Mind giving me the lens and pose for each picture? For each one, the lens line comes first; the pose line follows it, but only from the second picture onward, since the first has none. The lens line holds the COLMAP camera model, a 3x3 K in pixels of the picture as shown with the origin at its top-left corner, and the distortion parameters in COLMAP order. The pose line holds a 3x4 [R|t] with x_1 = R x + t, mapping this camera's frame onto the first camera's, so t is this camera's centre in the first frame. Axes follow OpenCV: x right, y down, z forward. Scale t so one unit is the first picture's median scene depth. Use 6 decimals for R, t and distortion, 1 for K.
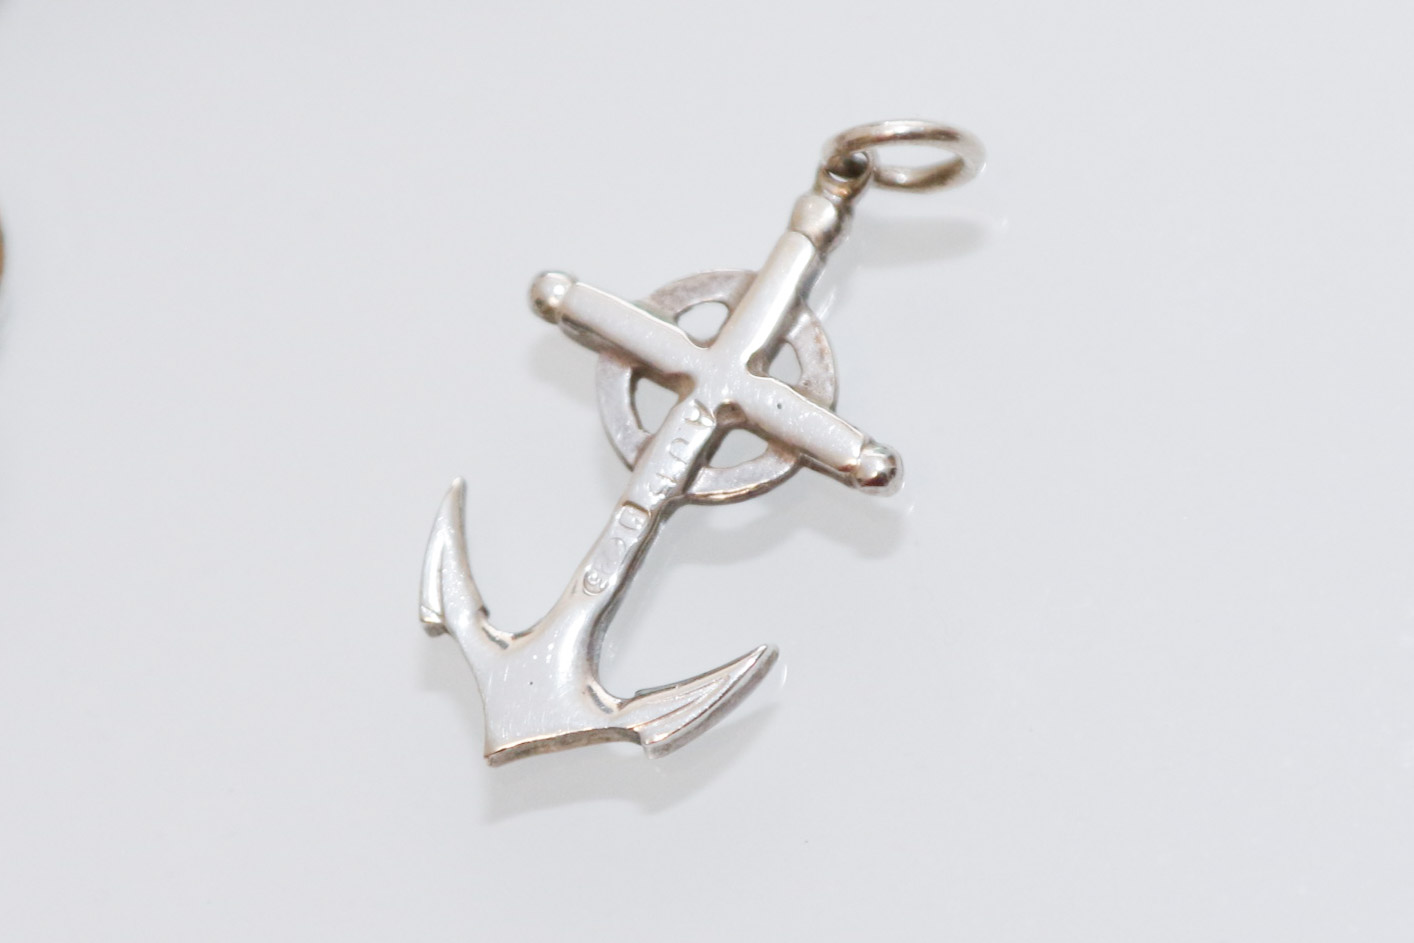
lens RADIAL K [[6828.4, 0, 707.0], [0, 6828.4, 471.5], [0, 0, 1]] dist [0.618812, -7.842588]
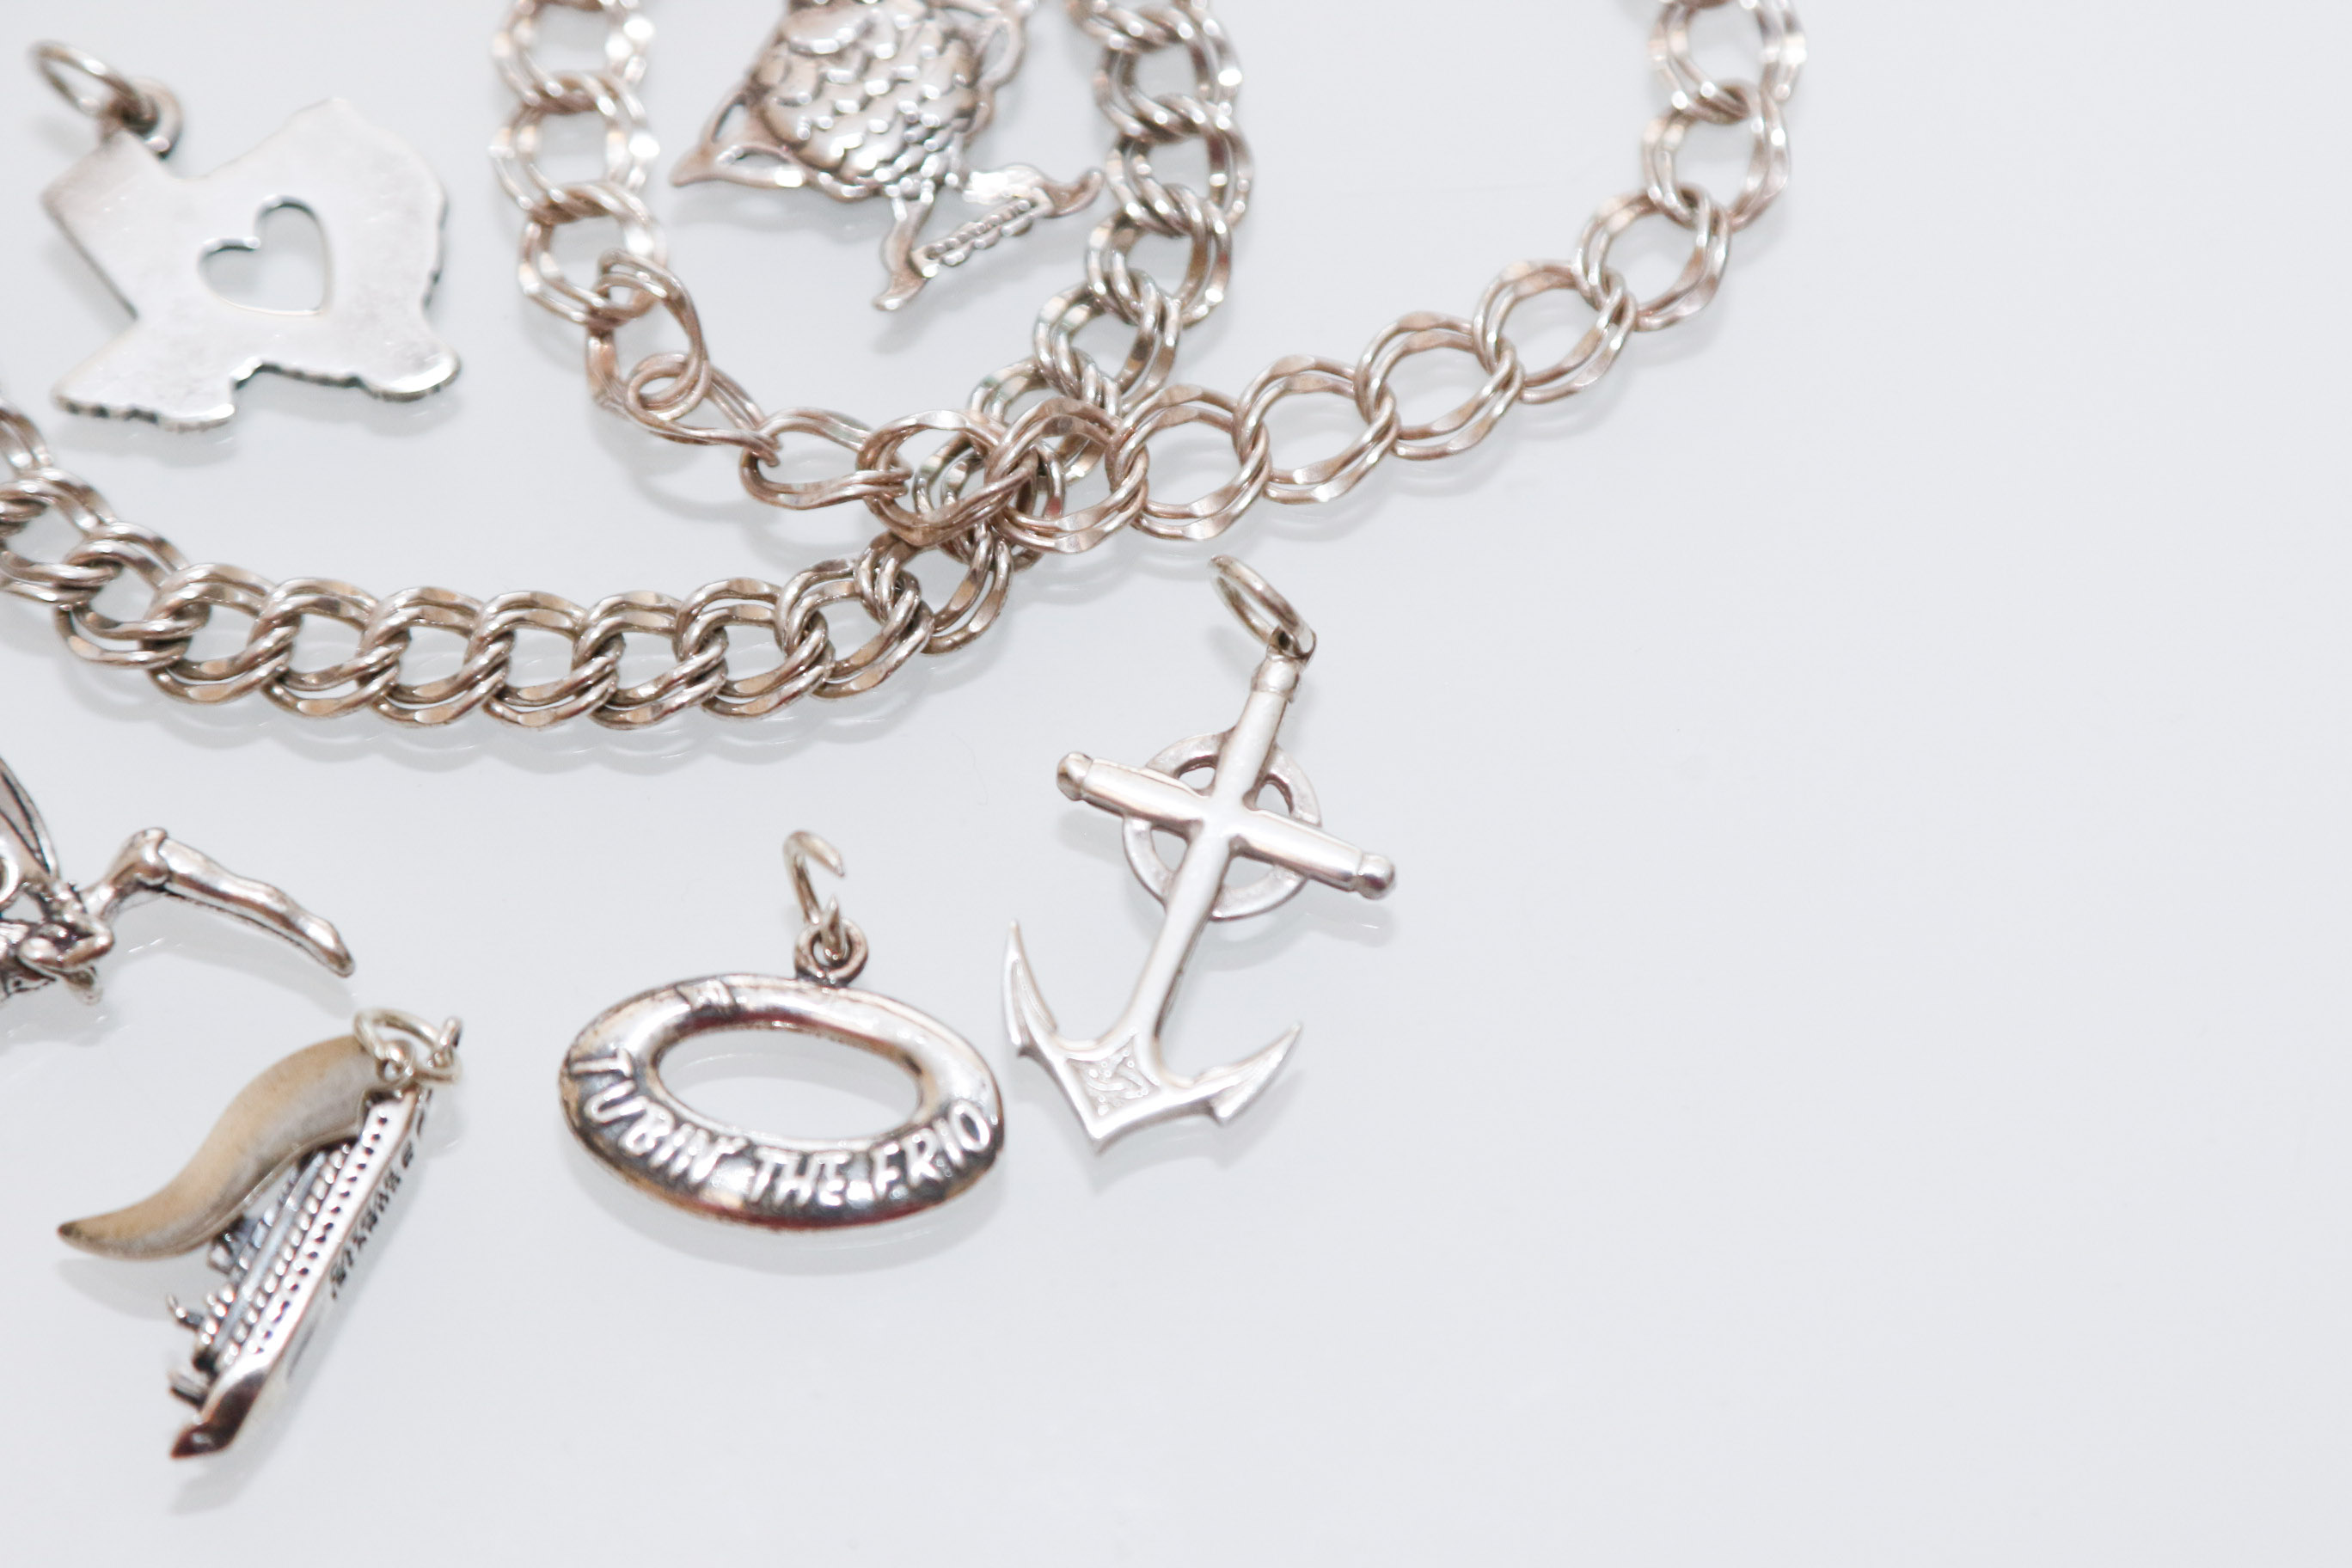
lens RADIAL K [[11358.1, 0, 1176.0], [0, 11358.1, 784.0], [0, 0, 1]] dist [0.618812, -7.842588]
pose [[0.984871, -0.171885, -0.022017, 0.039580], [0.171458, 0.984988, -0.020031, 0.018921], [0.025129, 0.015952, 0.999557, -1.015992]]
